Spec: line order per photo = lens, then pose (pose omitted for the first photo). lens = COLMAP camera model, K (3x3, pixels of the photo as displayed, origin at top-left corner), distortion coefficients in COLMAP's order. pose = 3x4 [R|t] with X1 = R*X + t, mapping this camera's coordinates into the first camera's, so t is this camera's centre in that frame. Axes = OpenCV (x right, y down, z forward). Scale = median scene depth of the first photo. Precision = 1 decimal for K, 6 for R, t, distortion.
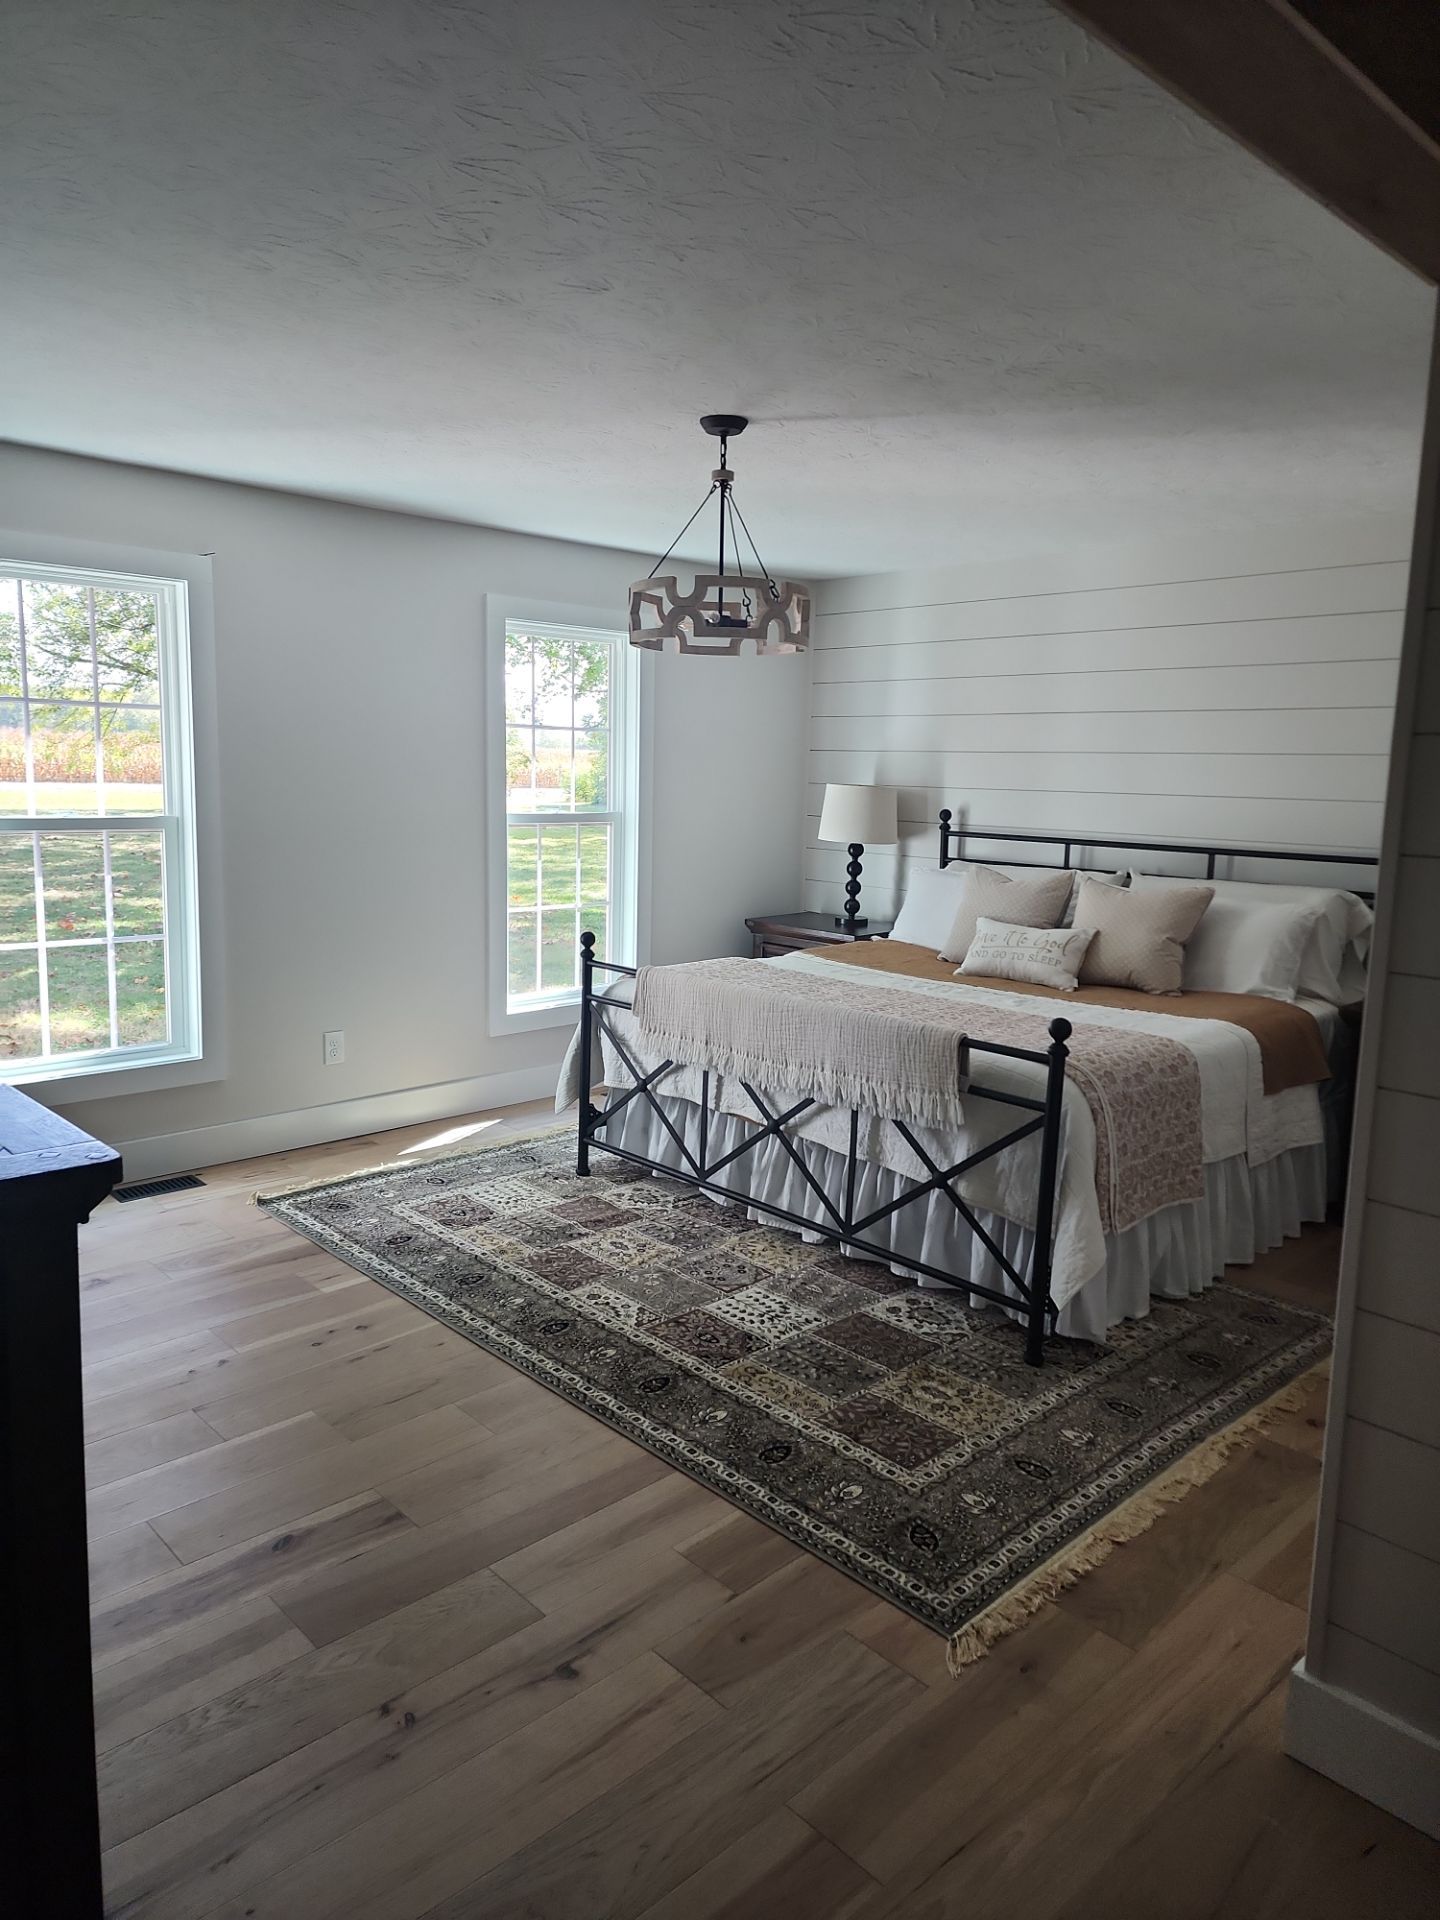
lens RADIAL K [[1291.8, 0, 718.5], [0, 1291.8, 959.9], [0, 0, 1]] dist [0.068459, -0.001260]
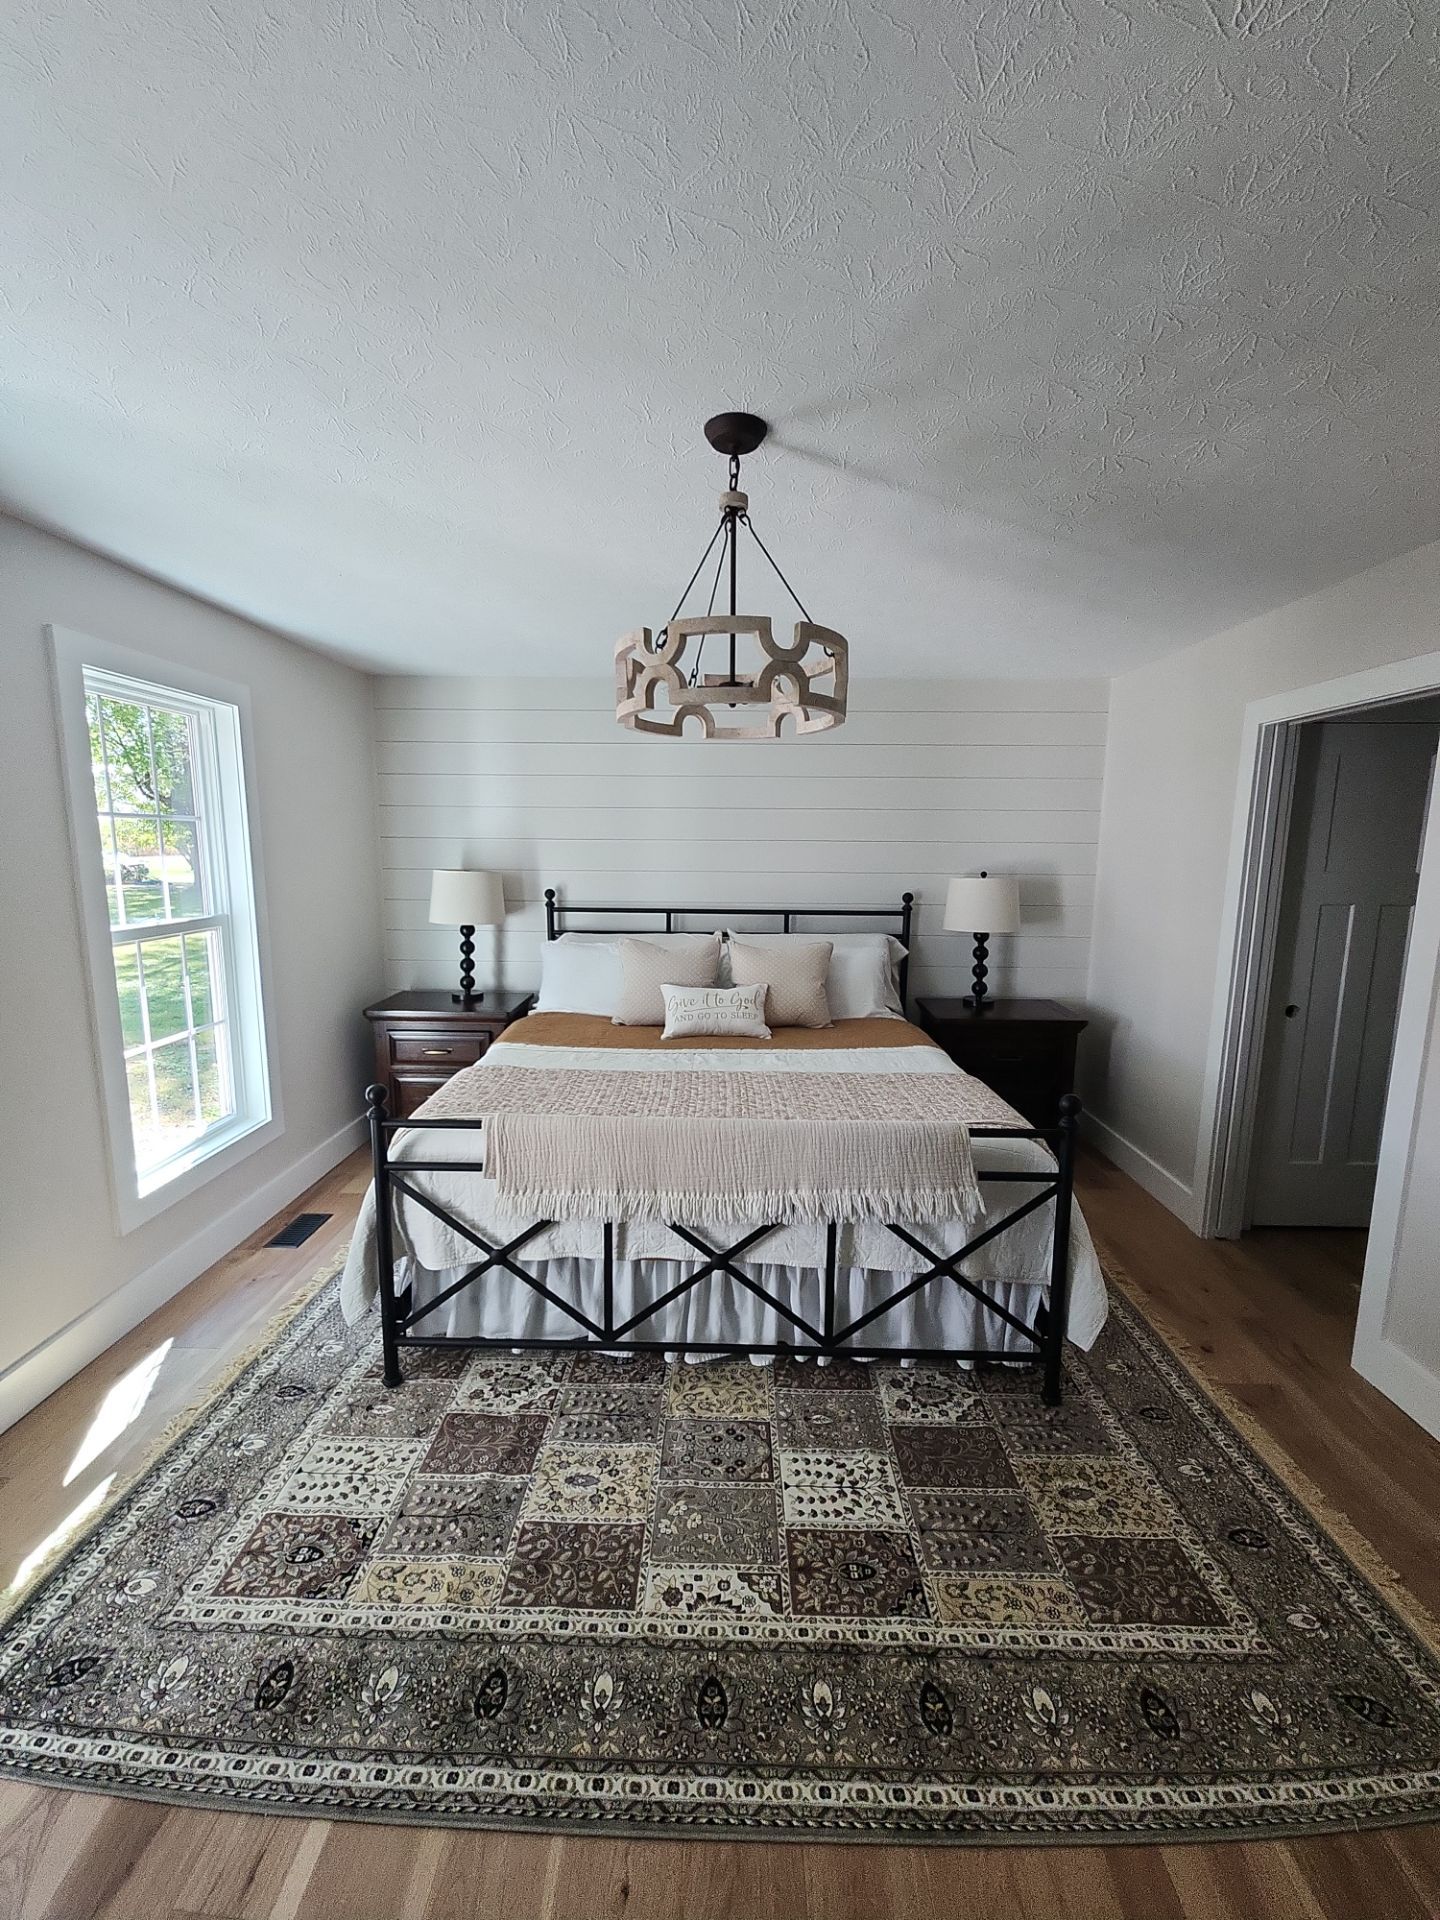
lens RADIAL K [[787.5, 0, 719.5], [0, 787.5, 963.3], [0, 0, 1]] dist [0.002319, -0.002030]
pose [[0.701517, -0.125643, 0.701490, -0.300494], [0.116215, 0.991328, 0.061336, -0.106208], [-0.703113, 0.038496, 0.710035, 0.562092]]
